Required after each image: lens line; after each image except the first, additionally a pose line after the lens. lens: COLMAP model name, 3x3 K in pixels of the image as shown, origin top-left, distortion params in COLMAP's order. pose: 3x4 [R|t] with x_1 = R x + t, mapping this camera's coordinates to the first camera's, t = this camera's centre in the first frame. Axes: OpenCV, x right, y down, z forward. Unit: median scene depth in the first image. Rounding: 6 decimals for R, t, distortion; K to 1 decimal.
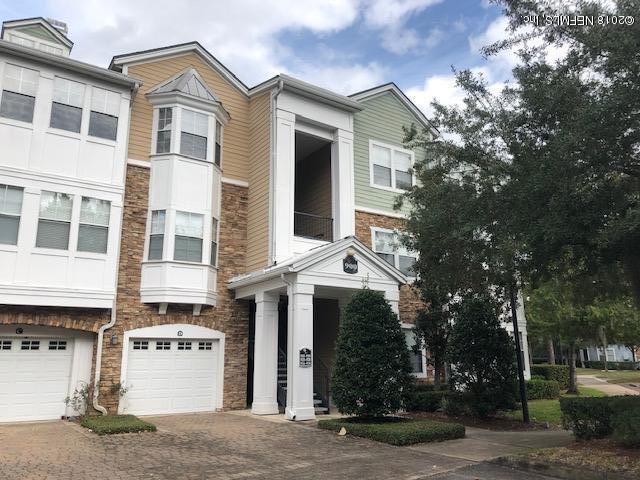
lens RADIAL K [[523.2, 0, 319.4], [0, 523.2, 241.0], [0, 0, 1]] dist [0.040482, -0.049888]
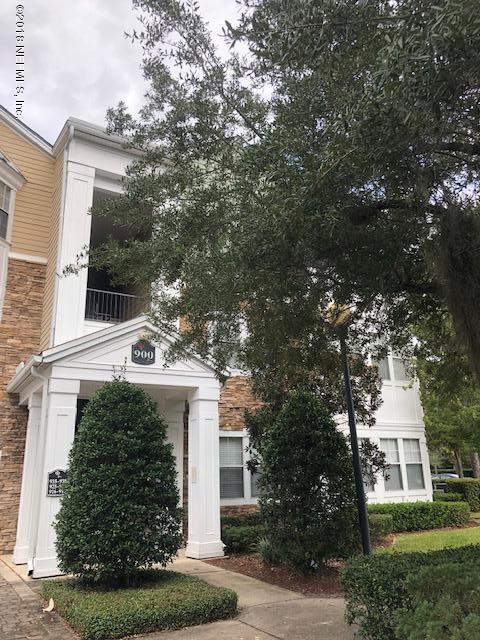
lens RADIAL K [[523.2, 0, 240.6], [0, 523.2, 318.4], [0, 0, 1]] dist [0.040482, -0.049888]
pose [[0.997465, -0.038775, -0.059671, 0.218704], [0.034845, 0.997241, -0.065547, 0.045710], [0.062048, 0.063302, 0.996064, 0.242200]]
